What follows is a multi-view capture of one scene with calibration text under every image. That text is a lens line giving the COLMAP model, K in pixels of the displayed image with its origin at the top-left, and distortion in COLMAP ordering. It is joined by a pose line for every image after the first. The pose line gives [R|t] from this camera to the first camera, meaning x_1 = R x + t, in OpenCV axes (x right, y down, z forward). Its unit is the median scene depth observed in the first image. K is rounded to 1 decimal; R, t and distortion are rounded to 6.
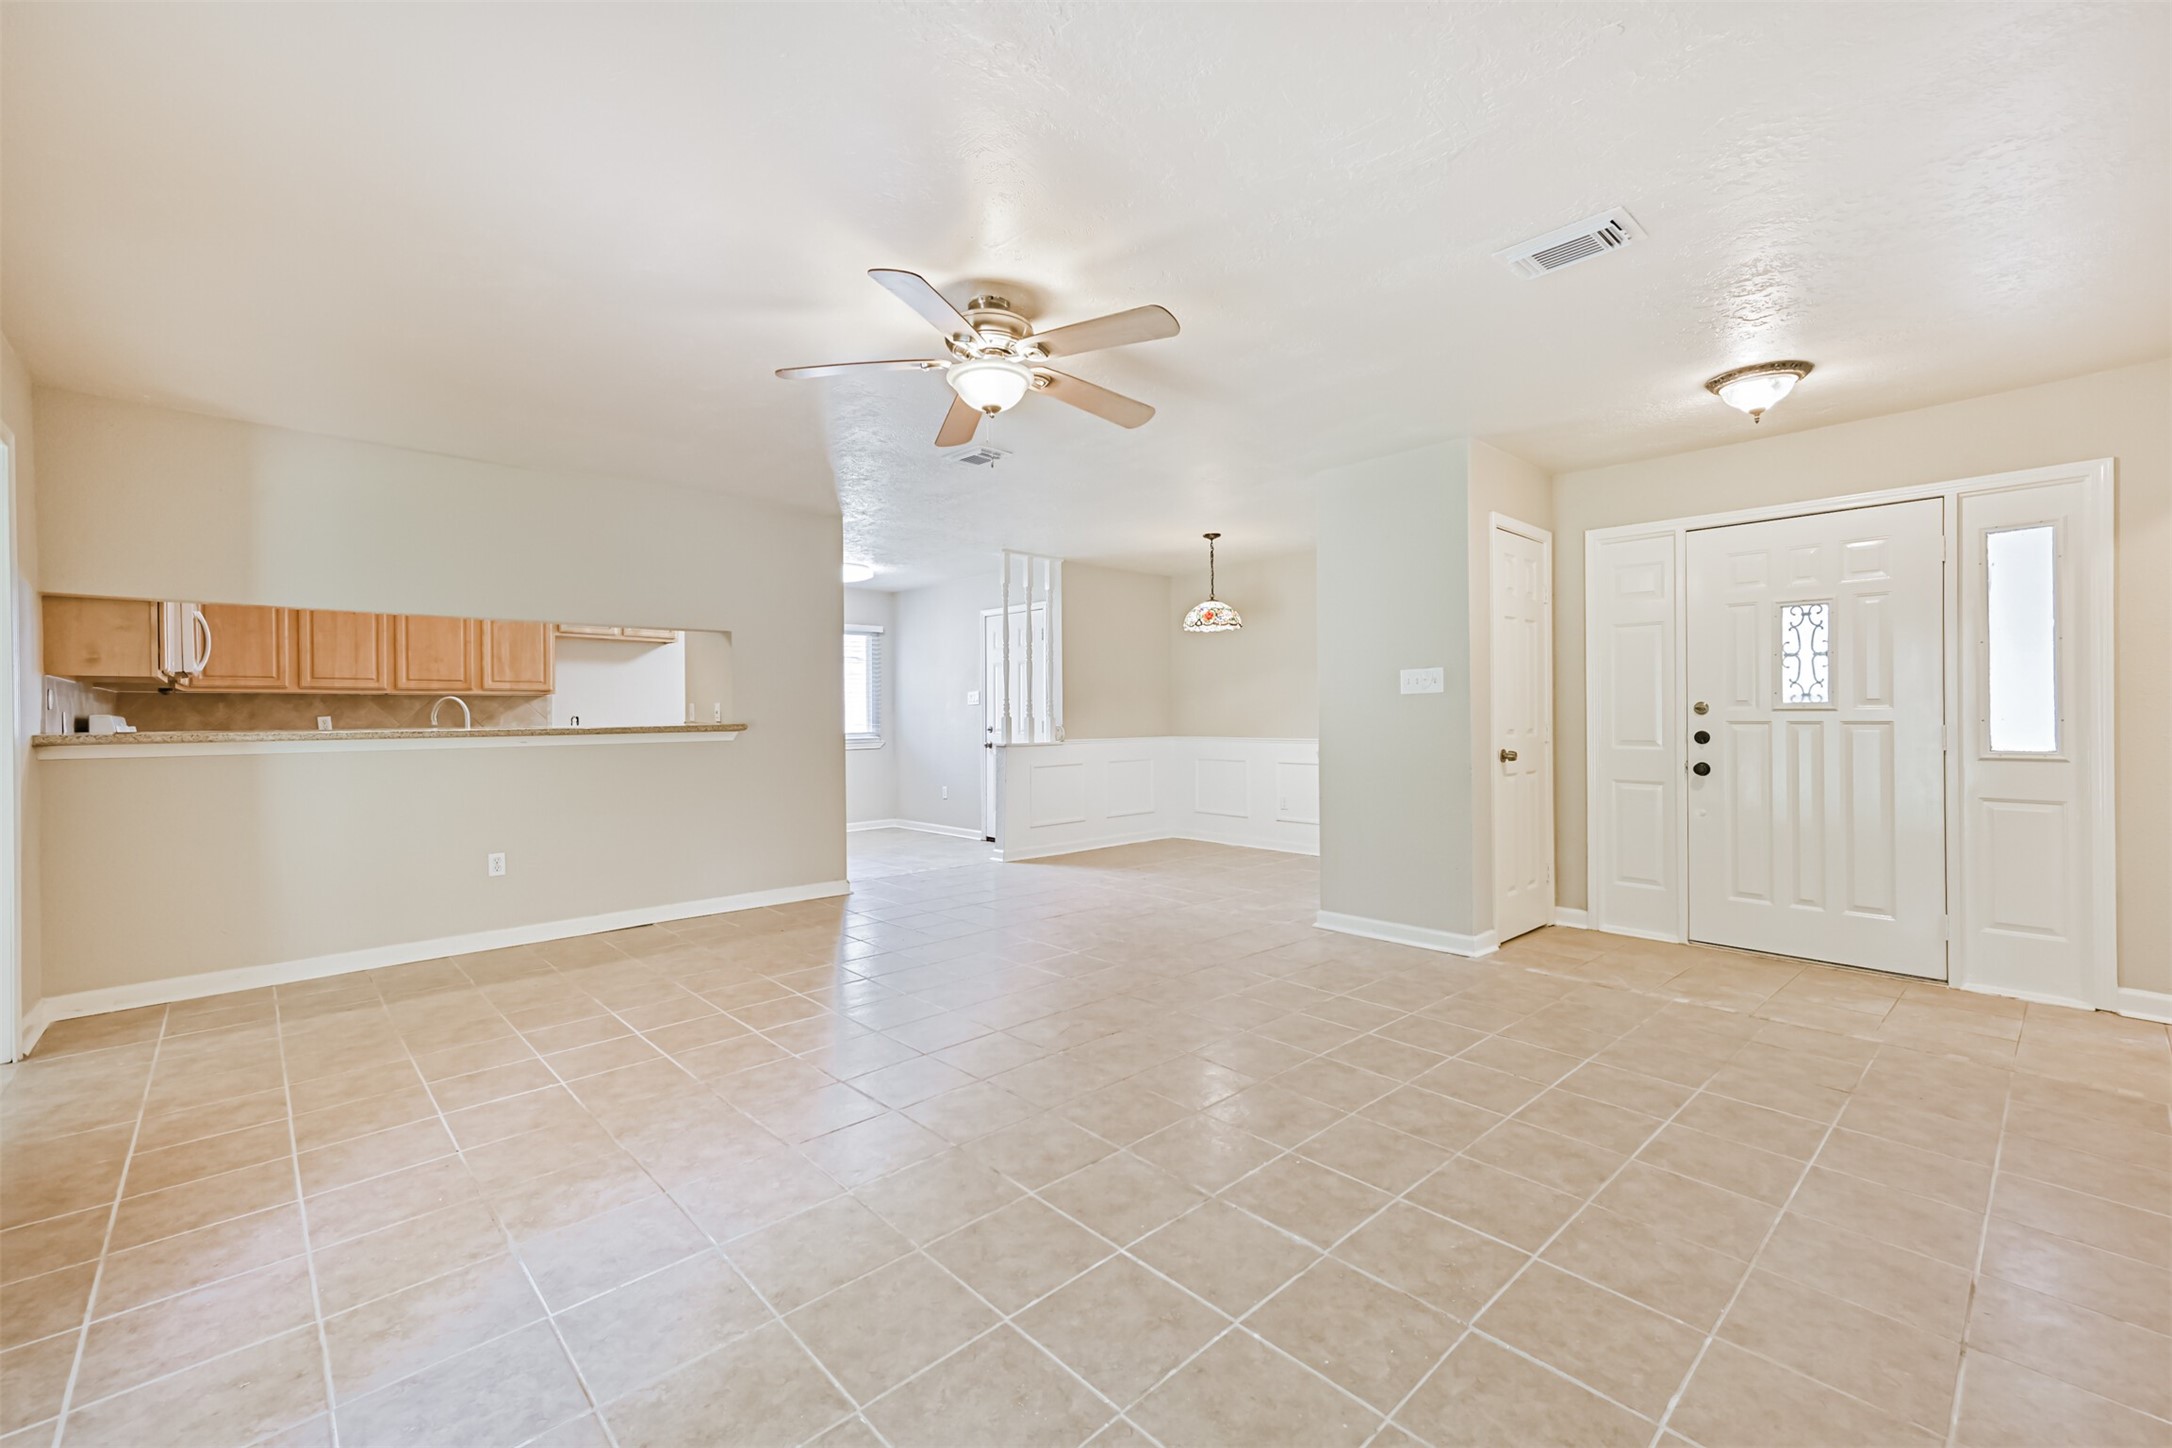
lens RADIAL K [[889.5, 0, 1098.6], [0, 889.5, 713.0], [0, 0, 1]] dist [0.020221, -0.000142]
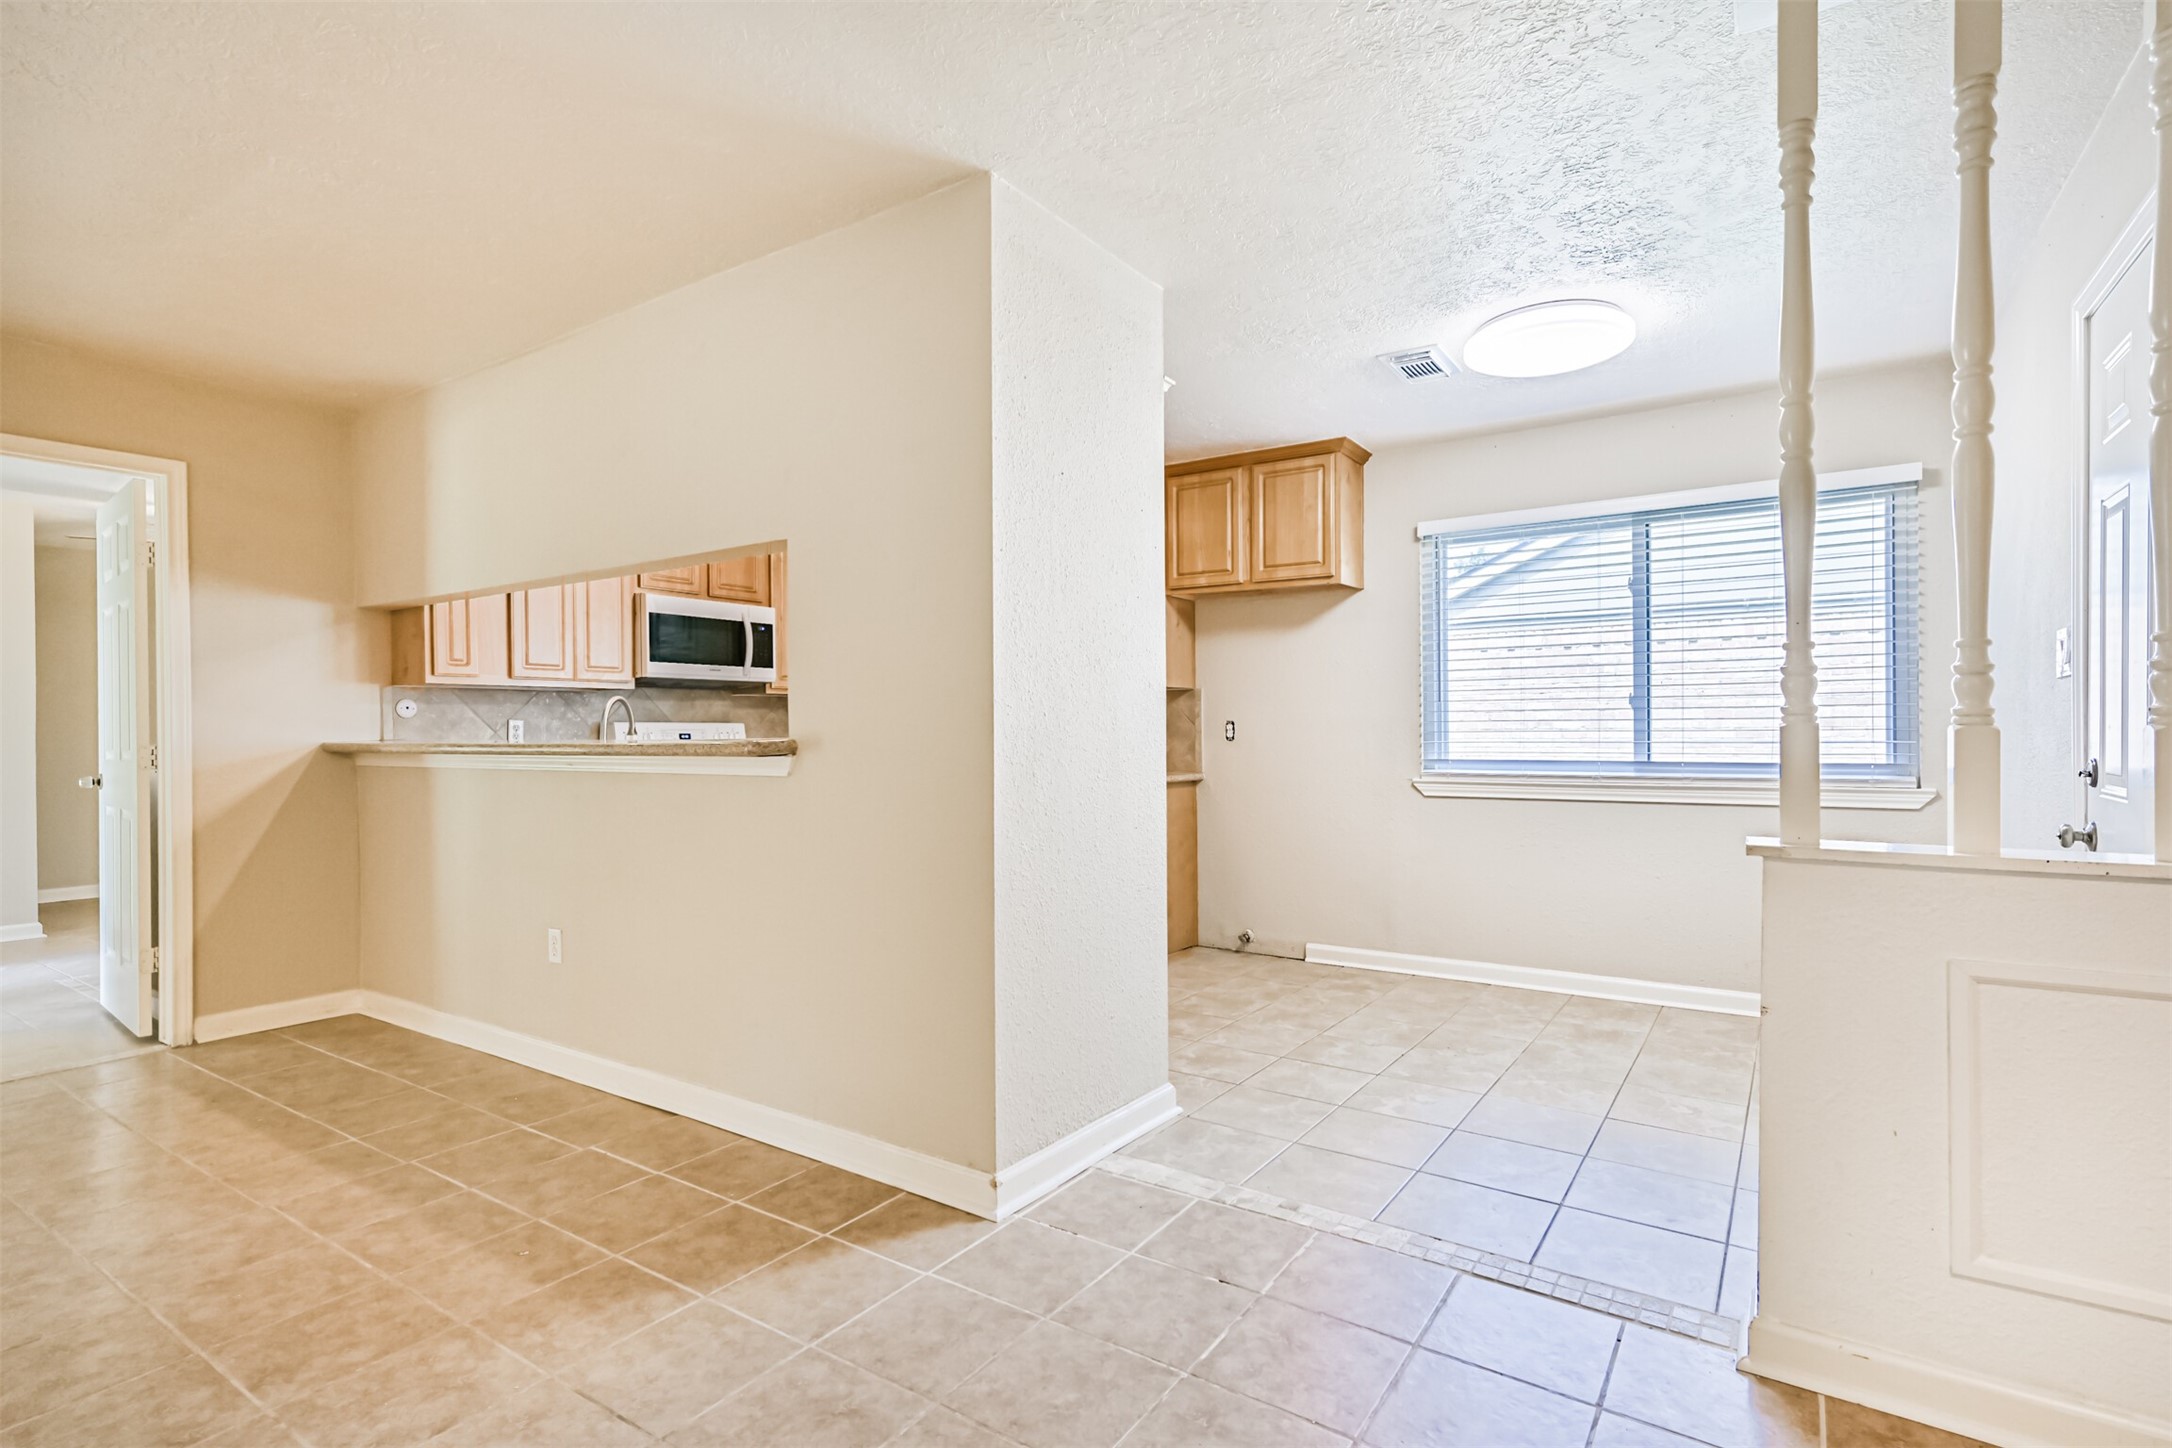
lens RADIAL K [[1048.9, 0, 1098.5], [0, 1048.9, 727.2], [0, 0, 1]] dist [0.008092, -0.000344]
pose [[0.224703, 0.005889, -0.974409, 0.226923], [0.007052, 0.999946, 0.007670, 0.003498], [0.974402, -0.008595, 0.224650, 1.537686]]
